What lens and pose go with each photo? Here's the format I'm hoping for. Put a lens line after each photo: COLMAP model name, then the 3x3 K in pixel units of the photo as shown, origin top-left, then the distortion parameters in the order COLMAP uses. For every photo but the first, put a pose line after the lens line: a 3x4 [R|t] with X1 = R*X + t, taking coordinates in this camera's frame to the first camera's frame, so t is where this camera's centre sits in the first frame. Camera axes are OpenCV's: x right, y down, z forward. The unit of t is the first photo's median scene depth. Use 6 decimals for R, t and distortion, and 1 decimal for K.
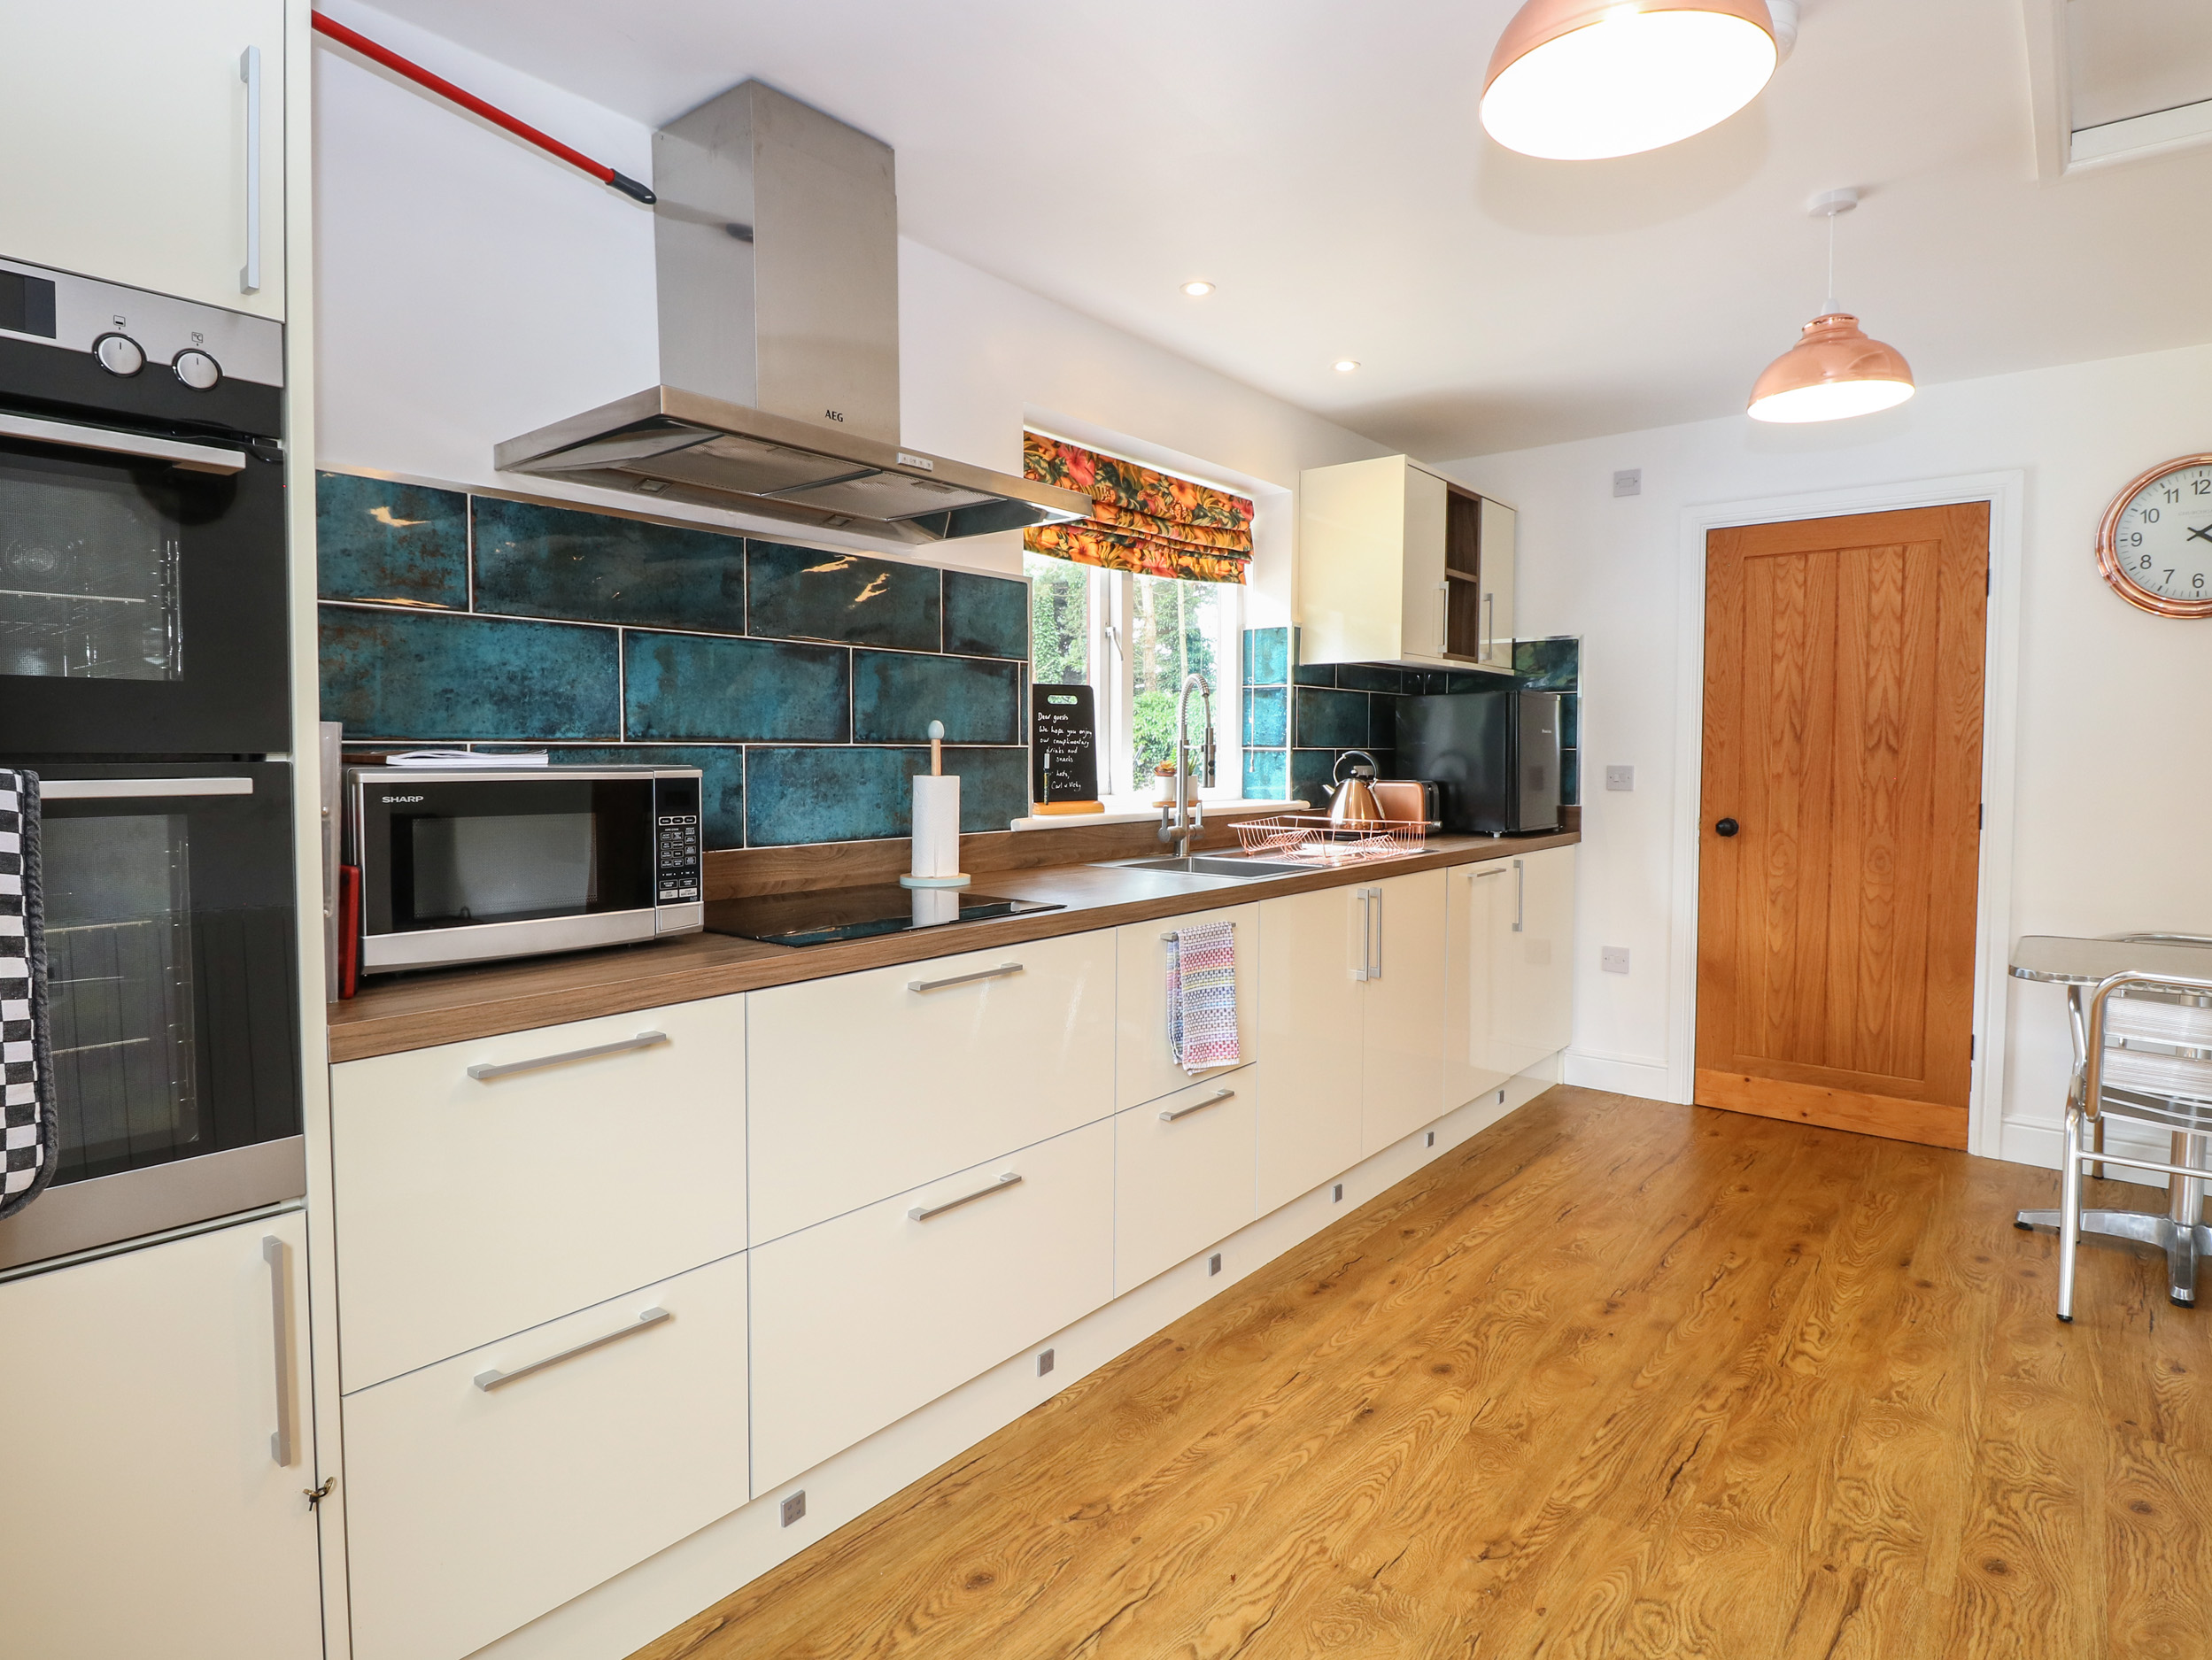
lens RADIAL K [[1207.0, 0, 1114.9], [0, 1207.0, 805.6], [0, 0, 1]] dist [0.016030, -0.024888]
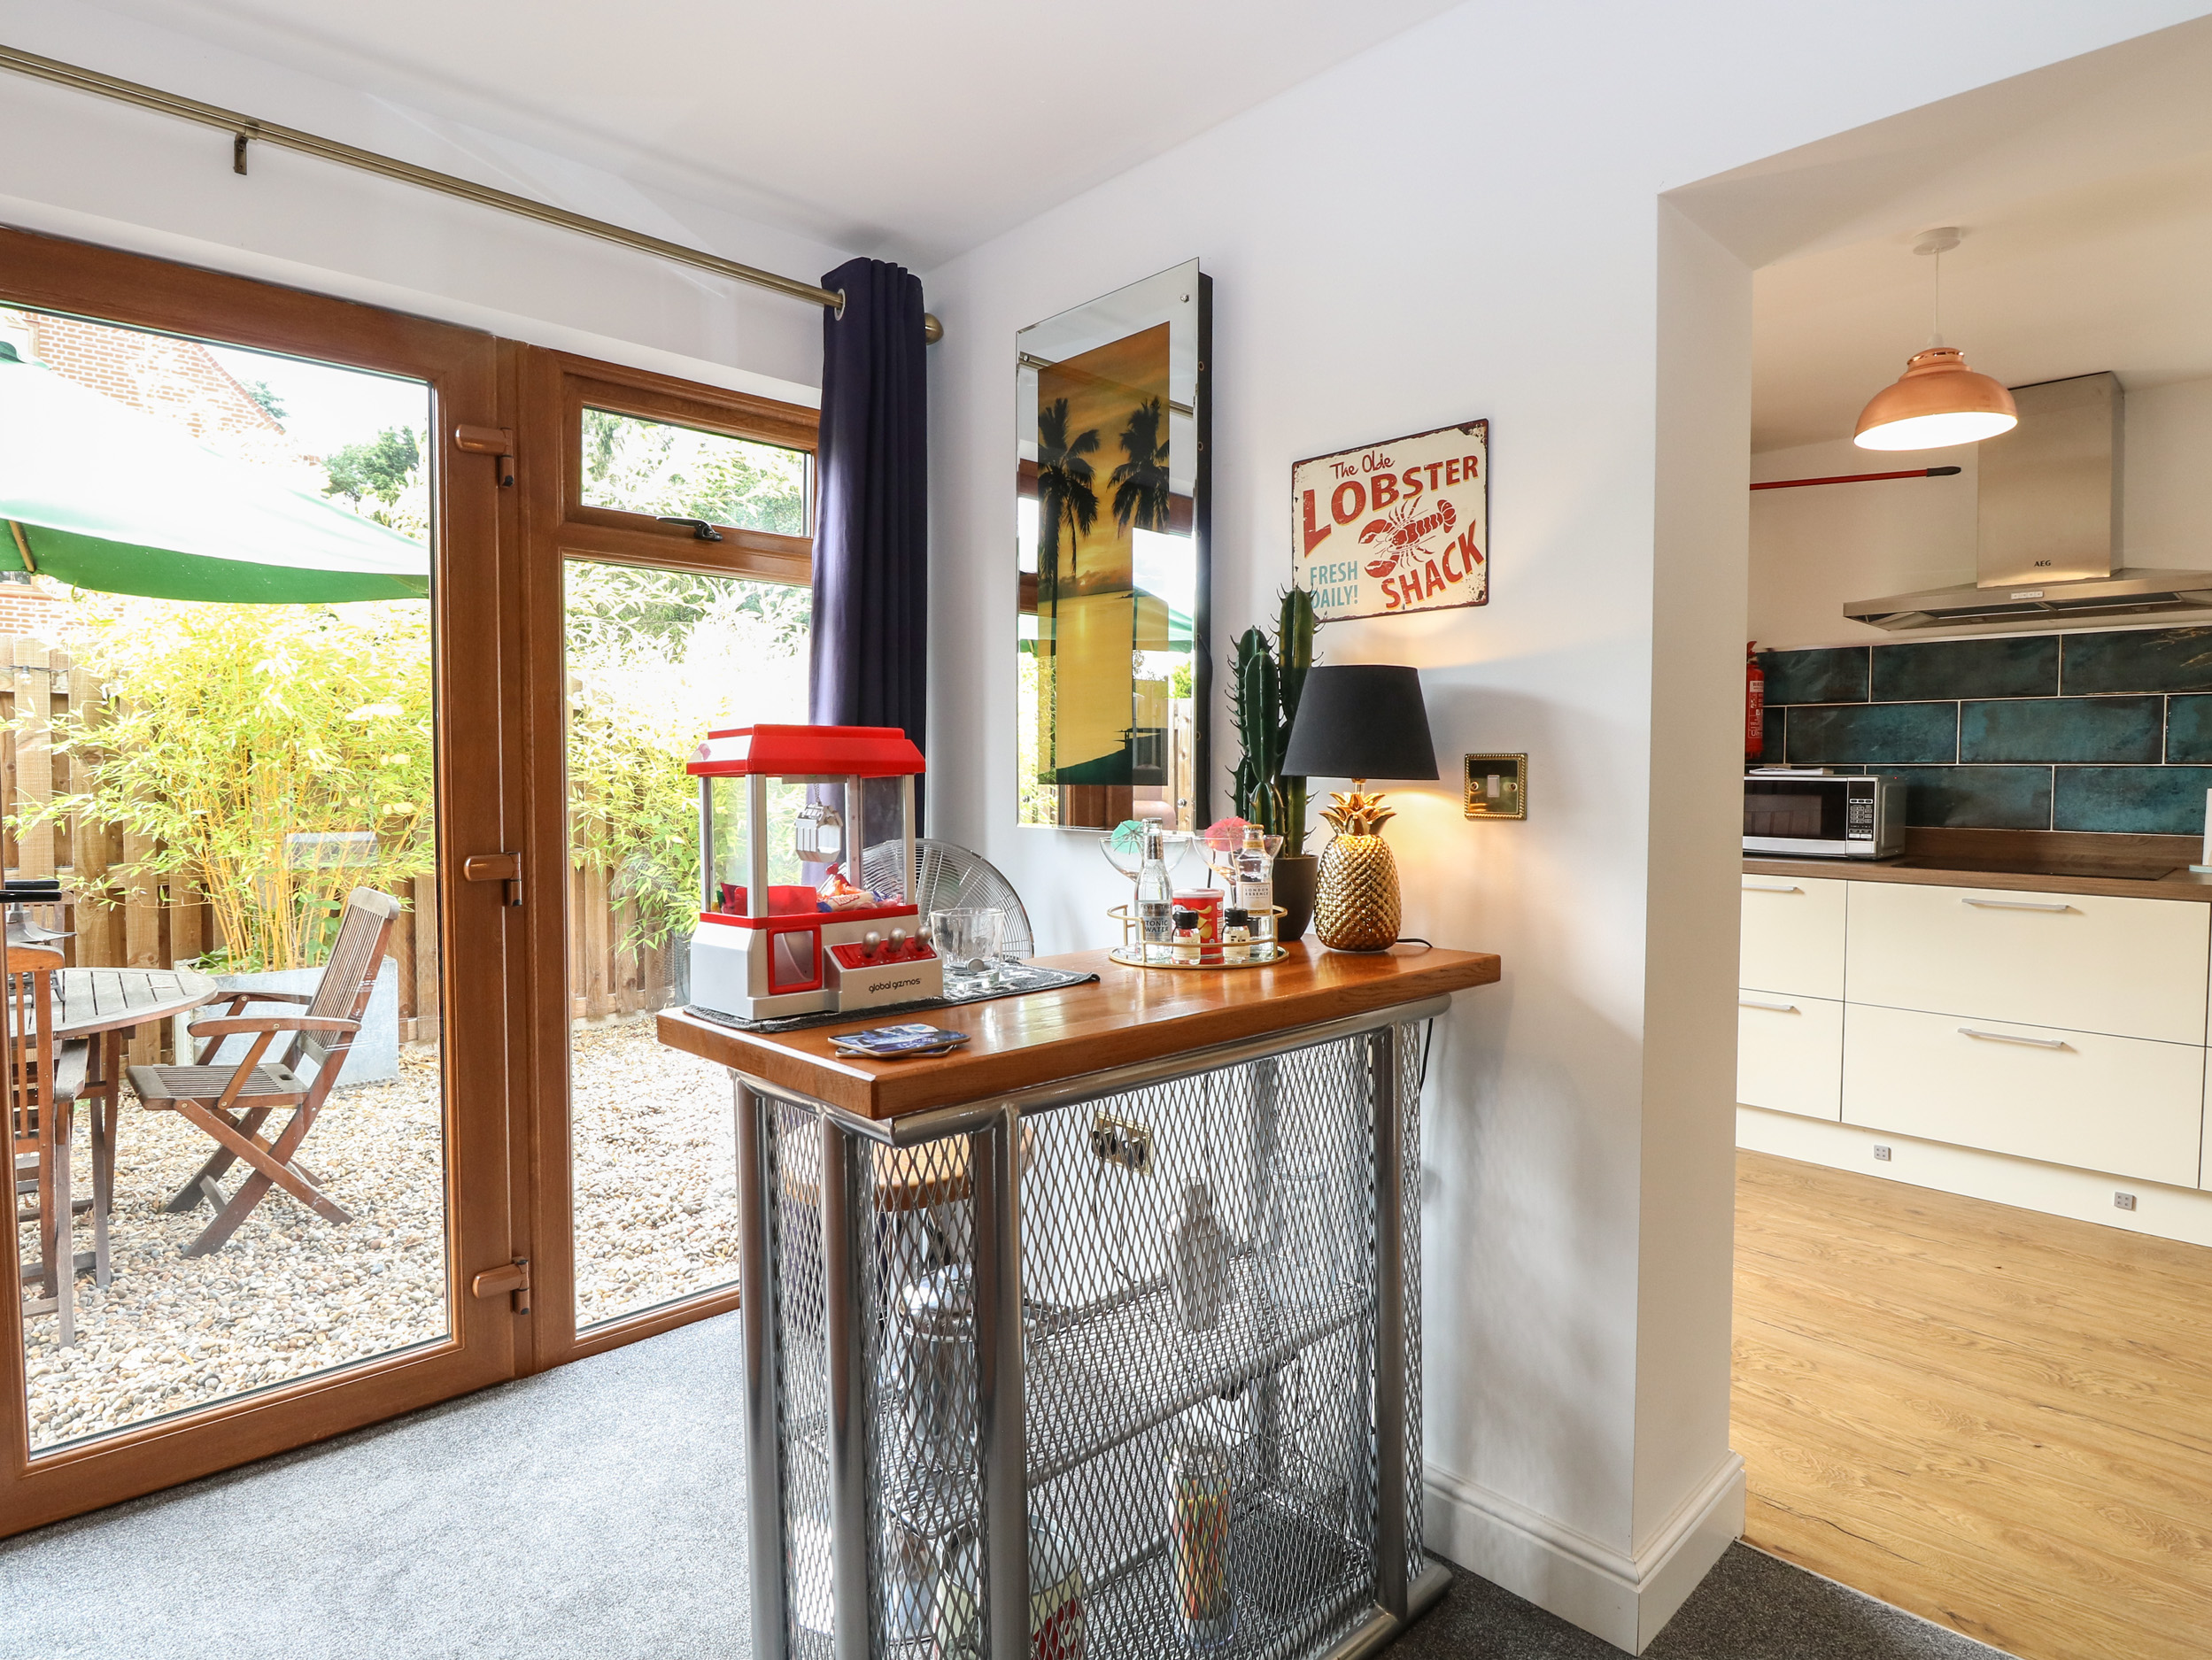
lens RADIAL K [[1207.0, 0, 1114.9], [0, 1207.0, 805.6], [0, 0, 1]] dist [0.016030, -0.024888]
pose [[-0.116897, 0.029010, -0.992720, 1.338901], [-0.049750, 0.998147, 0.035027, 0.007778], [0.991897, 0.053482, -0.115237, -0.031248]]
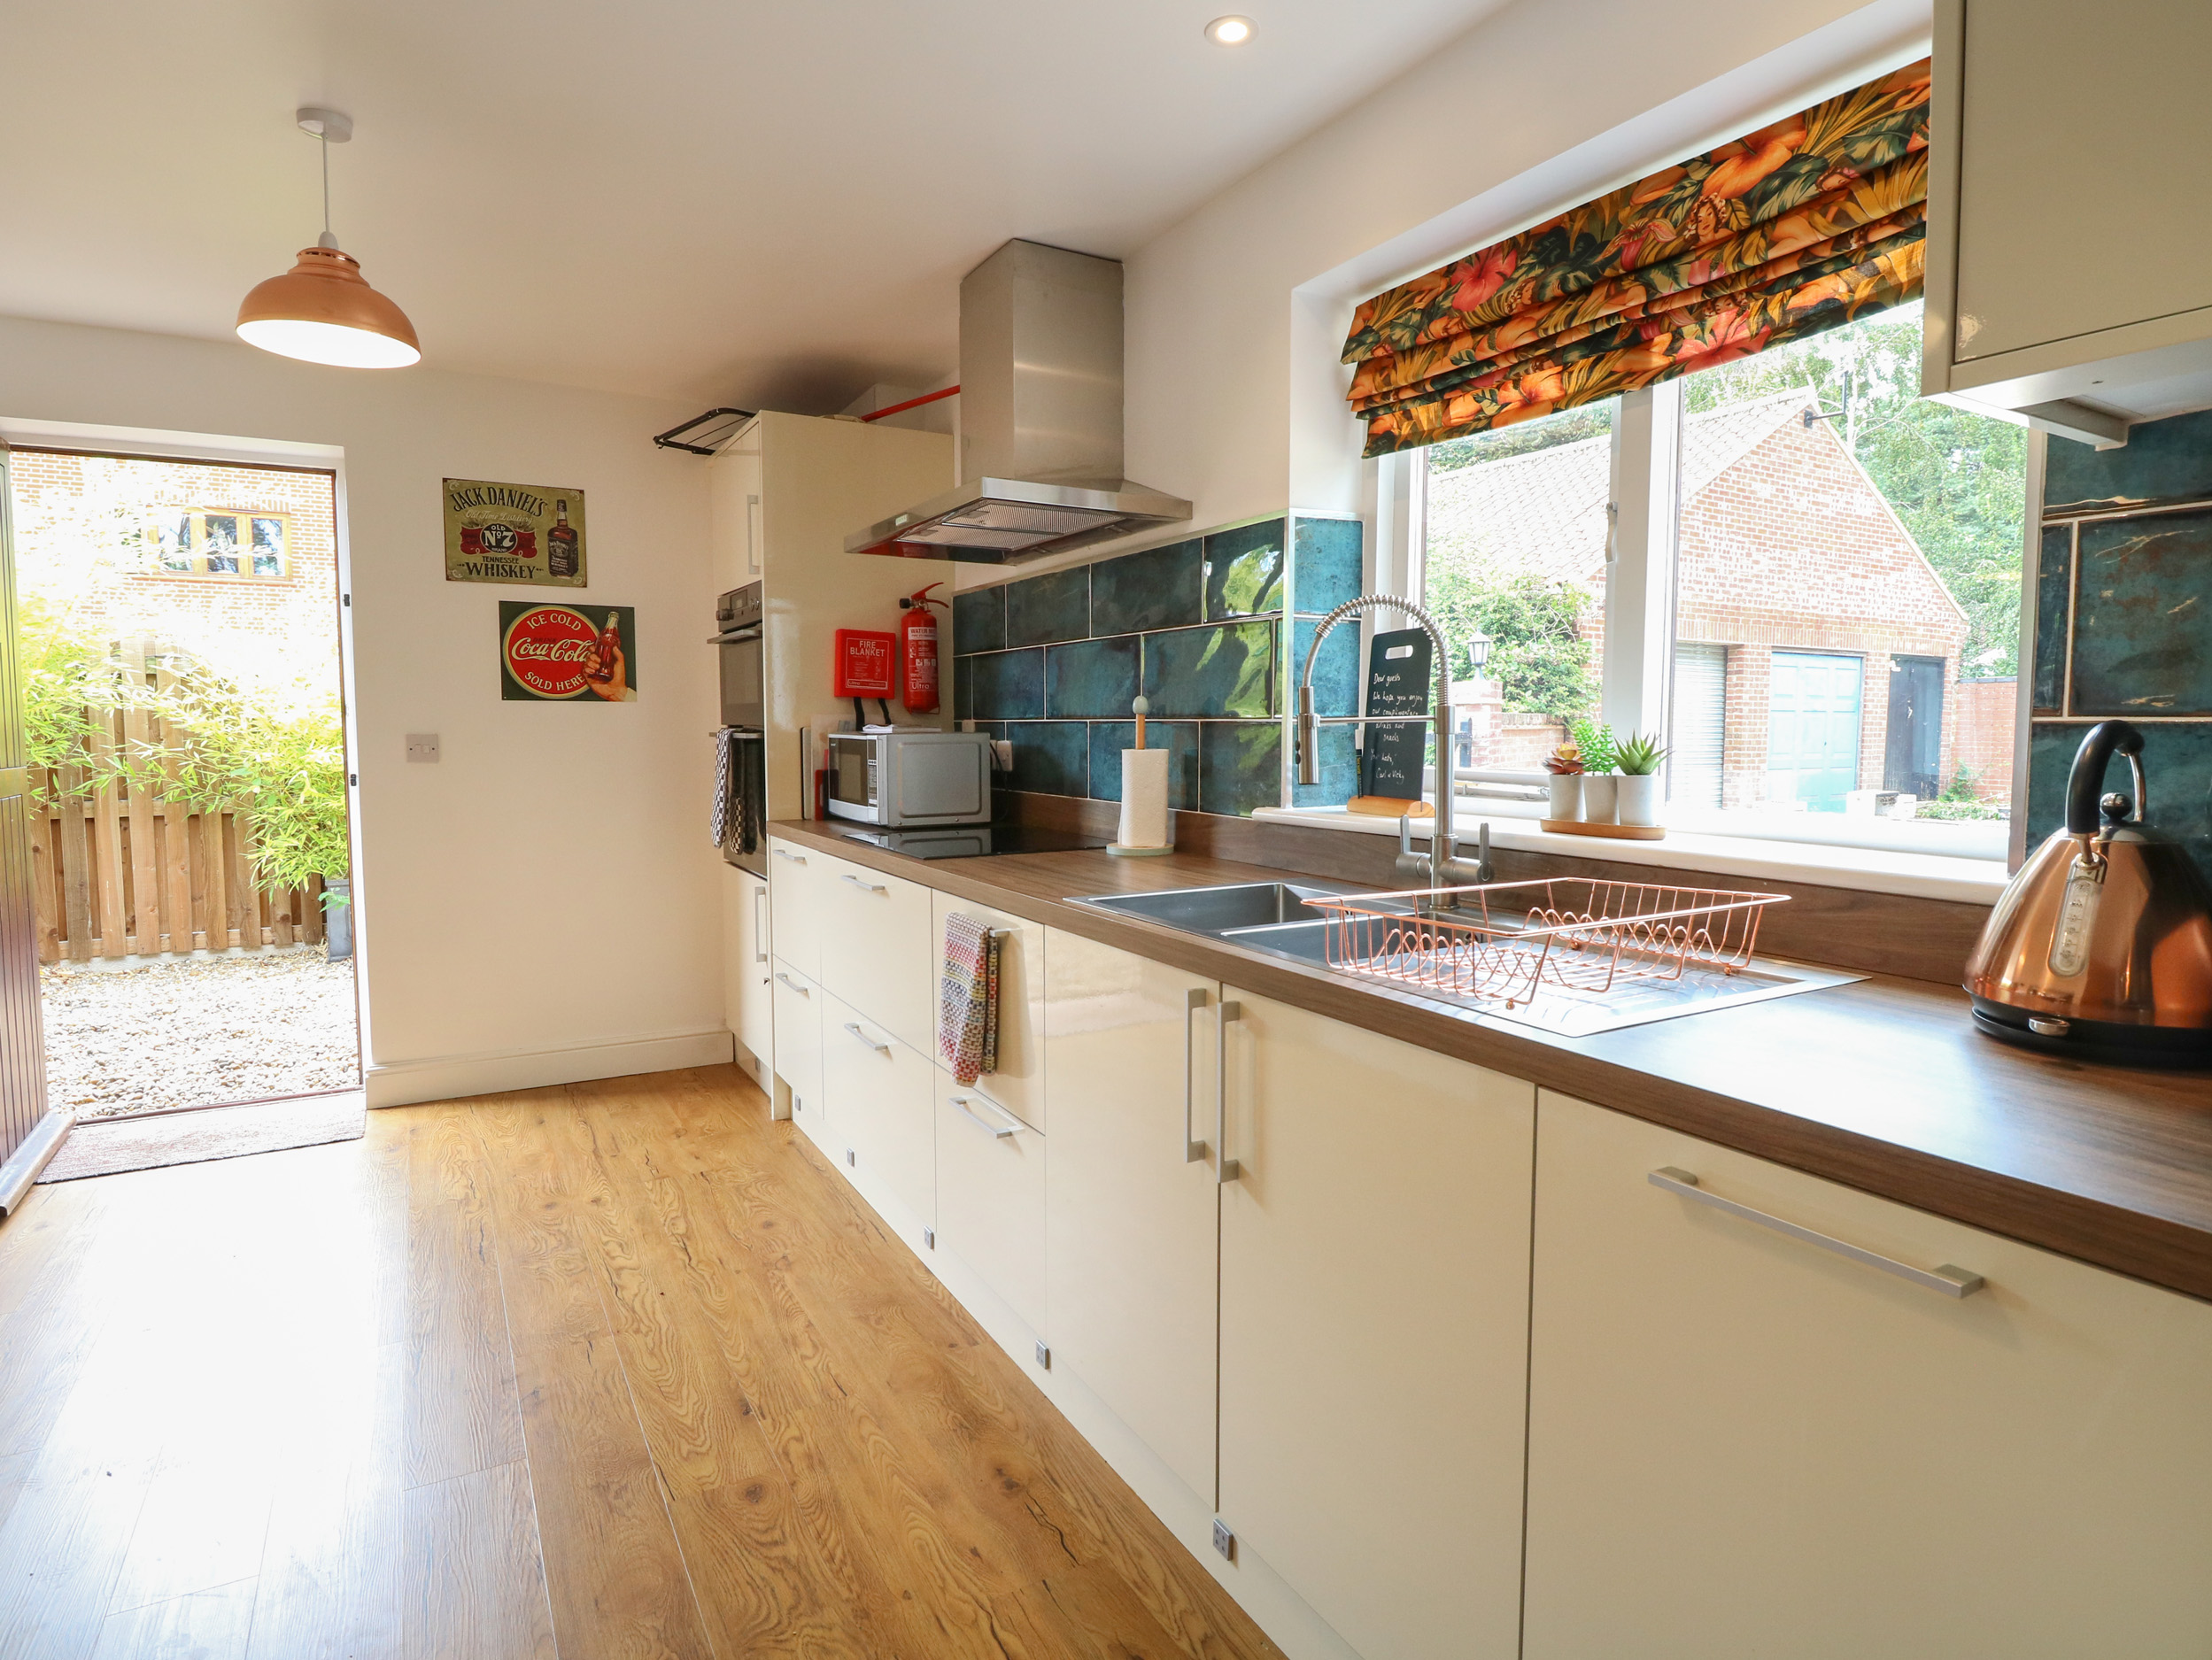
lens RADIAL K [[1207.0, 0, 1114.9], [0, 1207.0, 805.6], [0, 0, 1]] dist [0.016030, -0.024888]
pose [[-0.367881, 0.061898, -0.927810, 0.874075], [-0.044117, 0.995497, 0.083907, -0.066000], [0.928826, 0.071800, -0.363493, 1.438302]]
